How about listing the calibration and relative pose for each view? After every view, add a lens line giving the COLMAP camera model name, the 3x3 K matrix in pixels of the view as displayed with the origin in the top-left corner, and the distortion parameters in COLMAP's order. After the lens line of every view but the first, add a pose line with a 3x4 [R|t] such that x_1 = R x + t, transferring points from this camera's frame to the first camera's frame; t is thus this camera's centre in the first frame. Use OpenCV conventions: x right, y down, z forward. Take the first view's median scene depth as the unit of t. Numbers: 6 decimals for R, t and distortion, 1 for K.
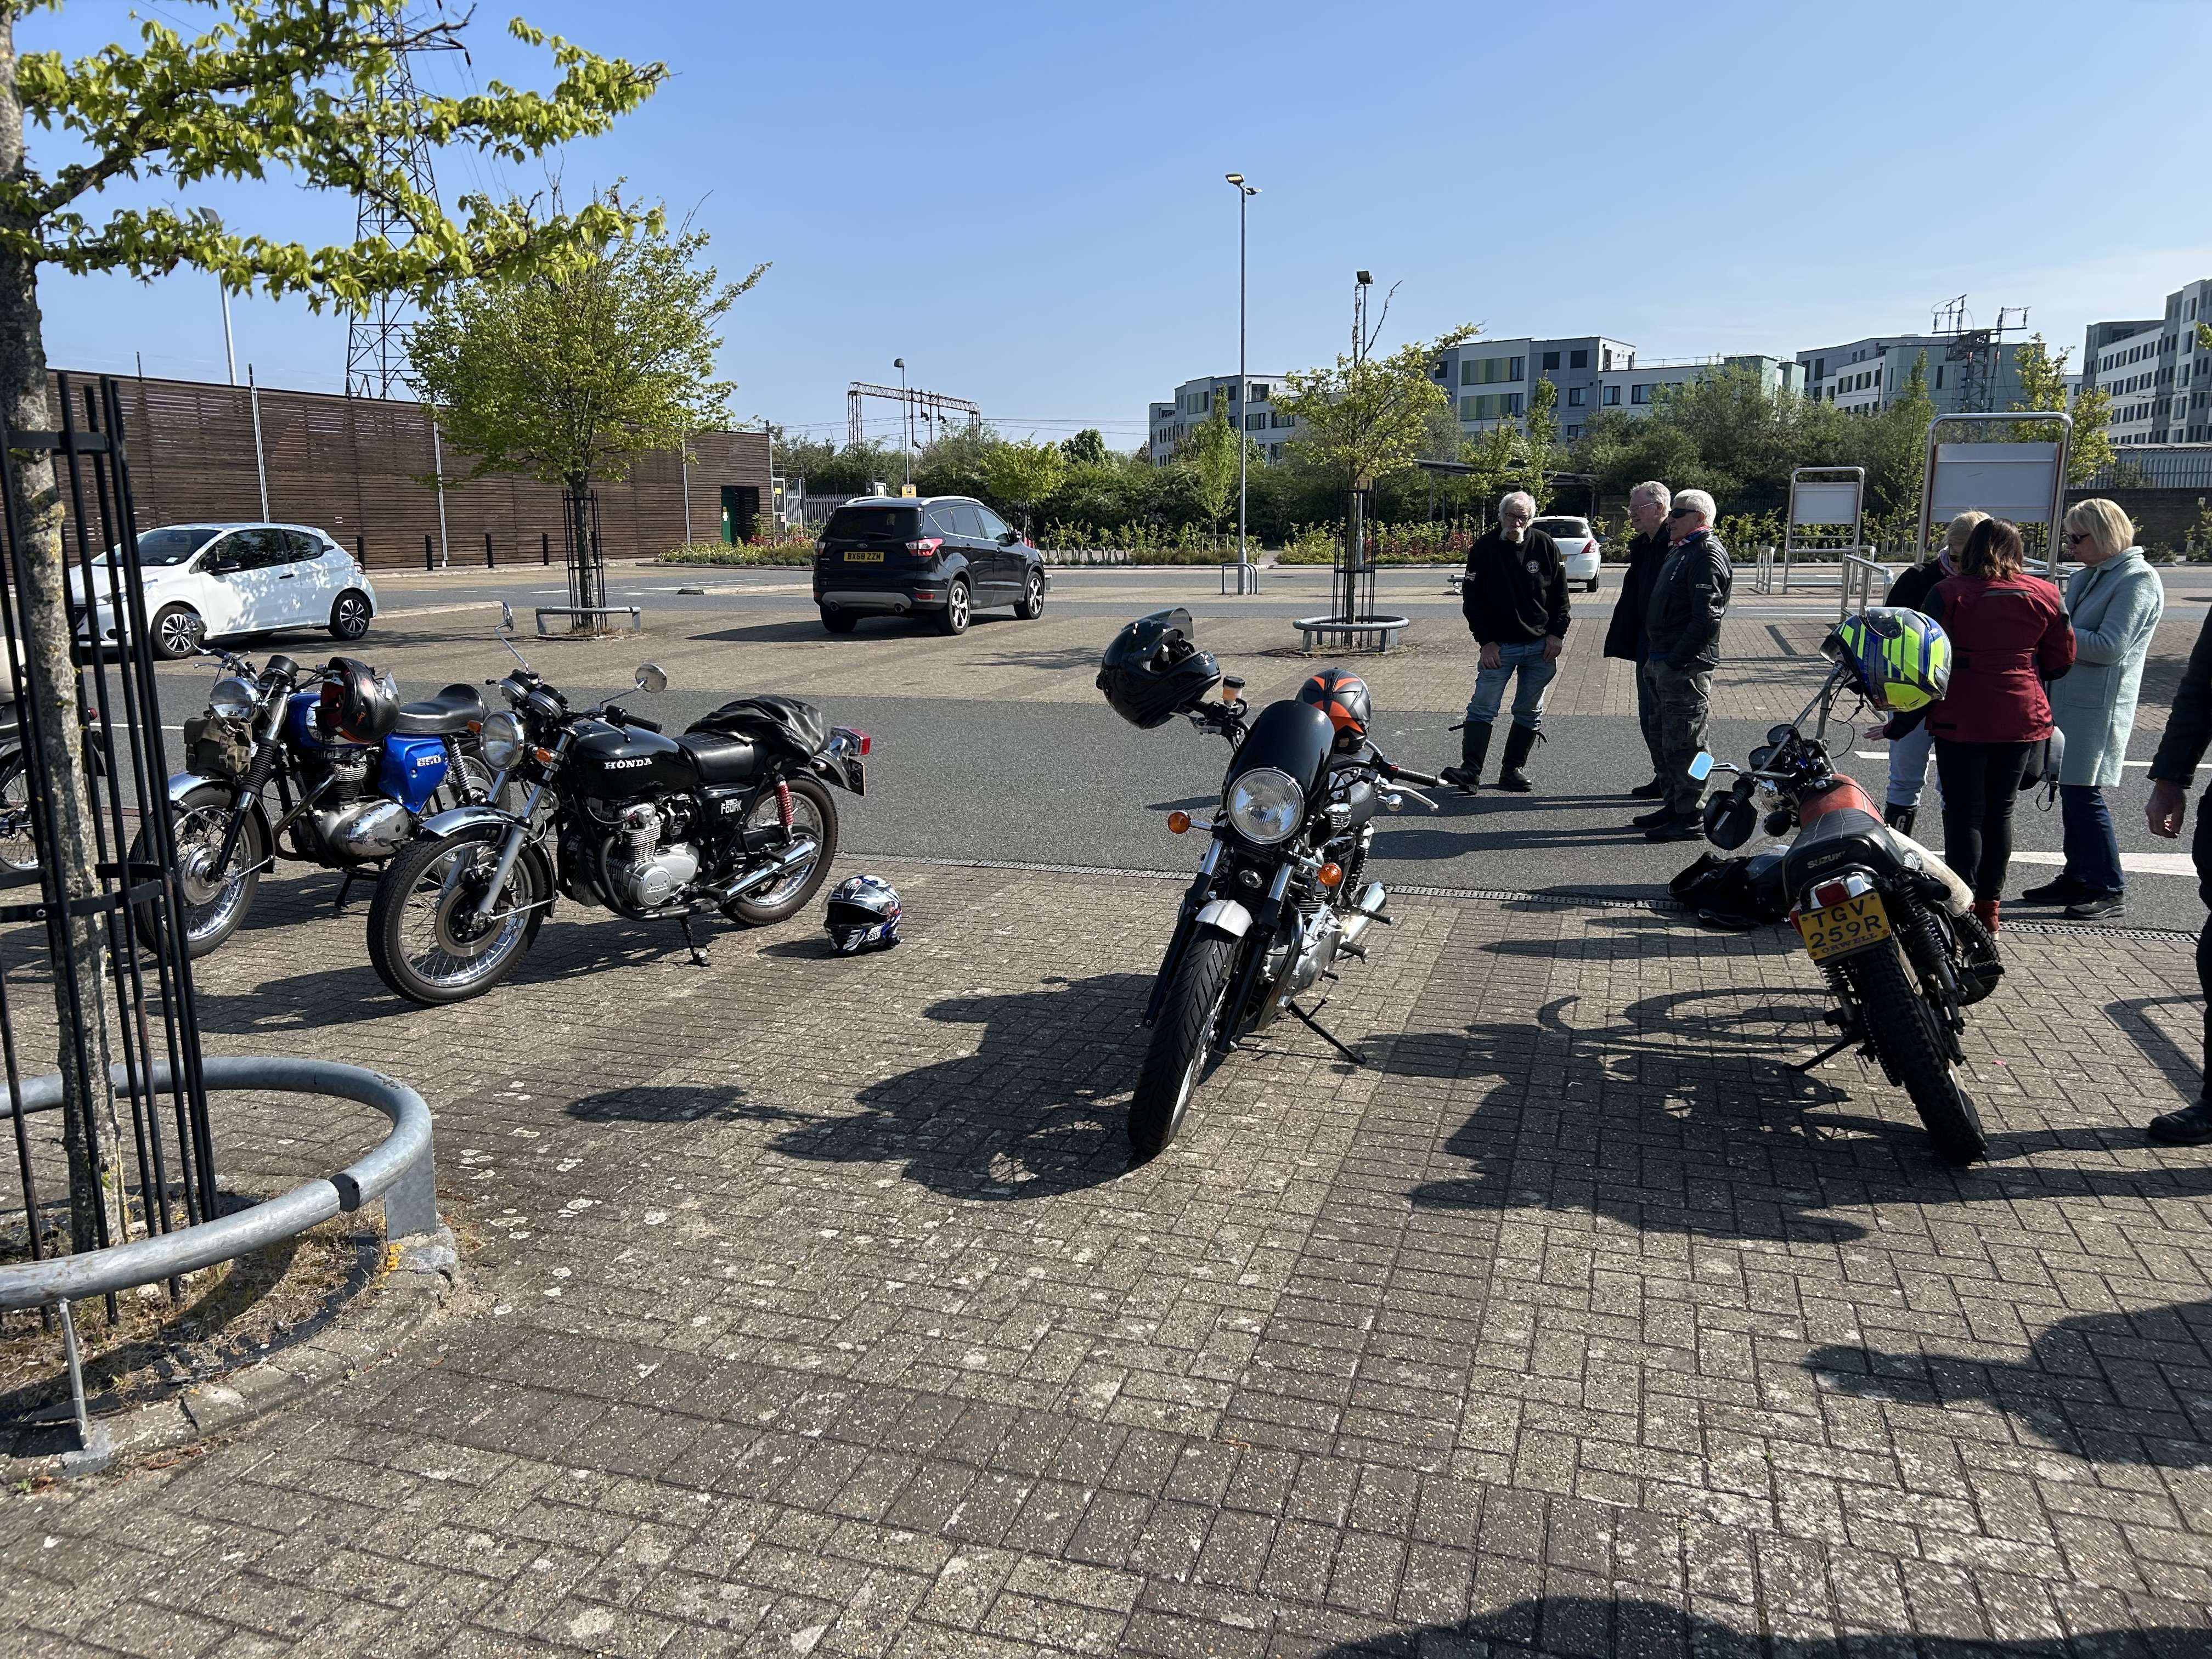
lens RADIAL K [[1658.4, 0, 1093.8], [0, 1658.4, 838.3], [0, 0, 1]] dist [0.025731, -0.017382]
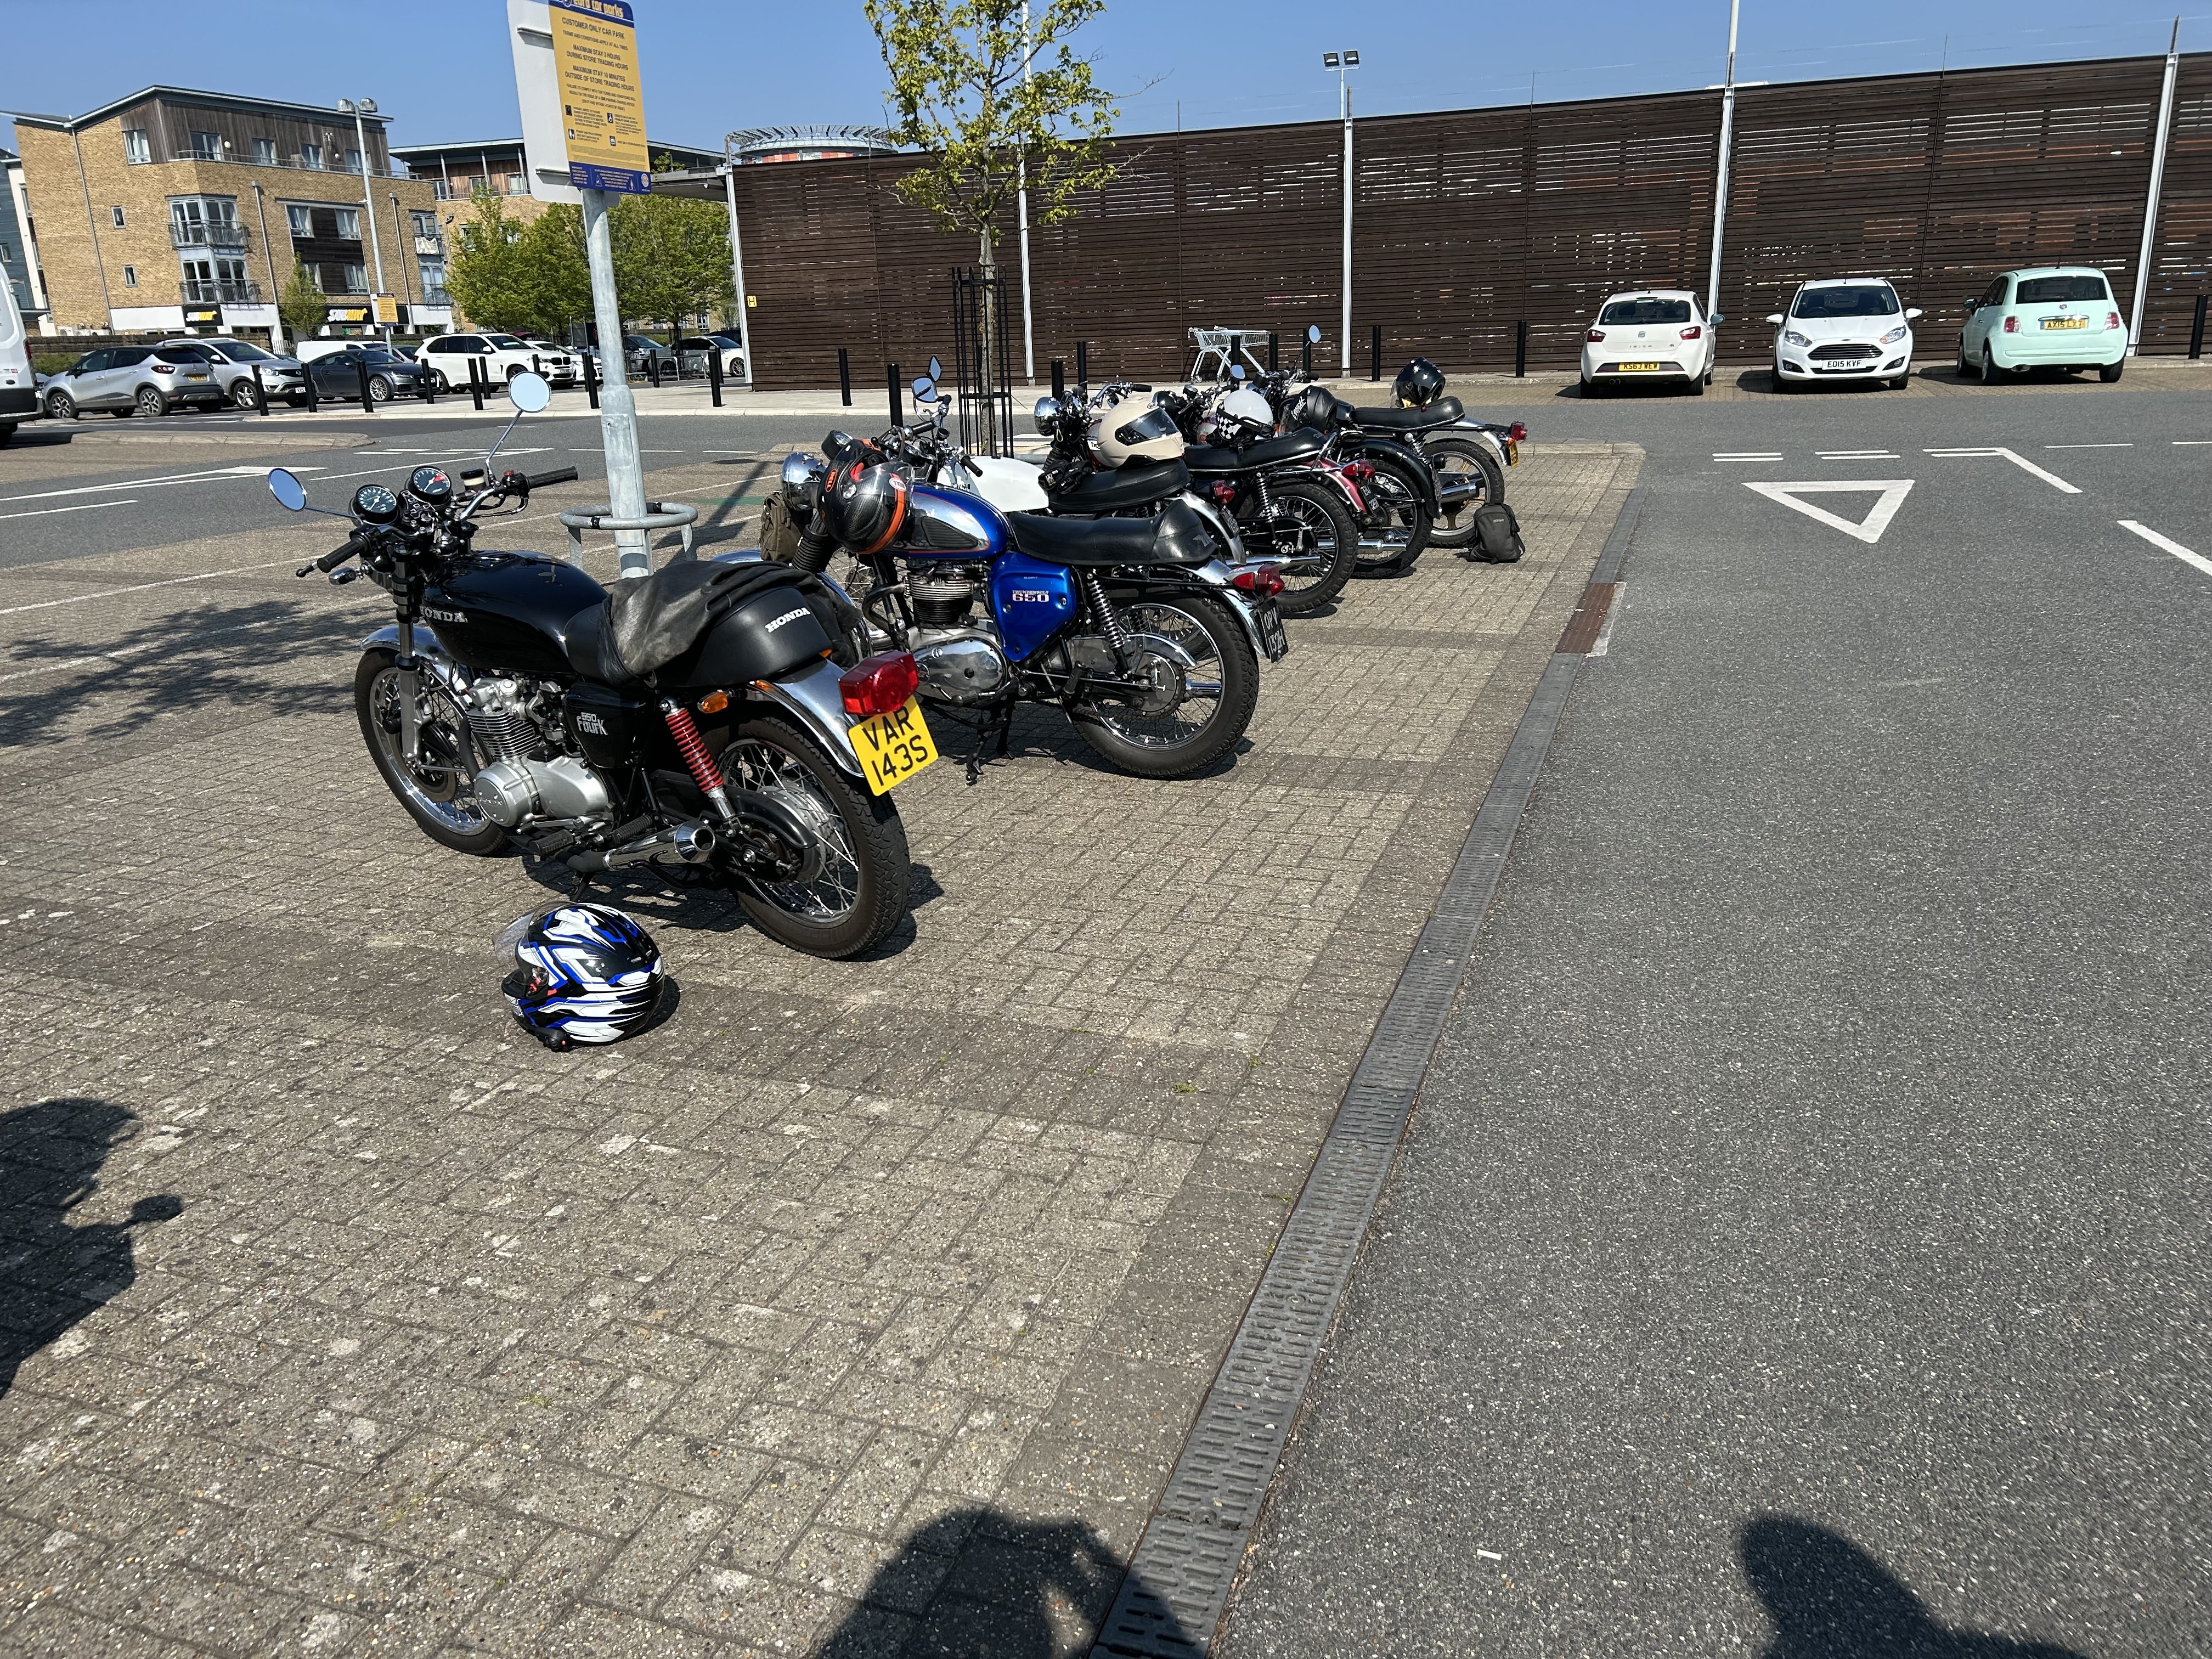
lens RADIAL K [[1658.4, 0, 1094.0], [0, 1658.4, 832.8], [0, 0, 1]] dist [0.025731, -0.017382]
pose [[-0.038241, 0.295135, -0.954690, 0.121541], [-0.153688, 0.942284, 0.297456, -0.062373], [0.987379, 0.158099, 0.009325, 0.382351]]
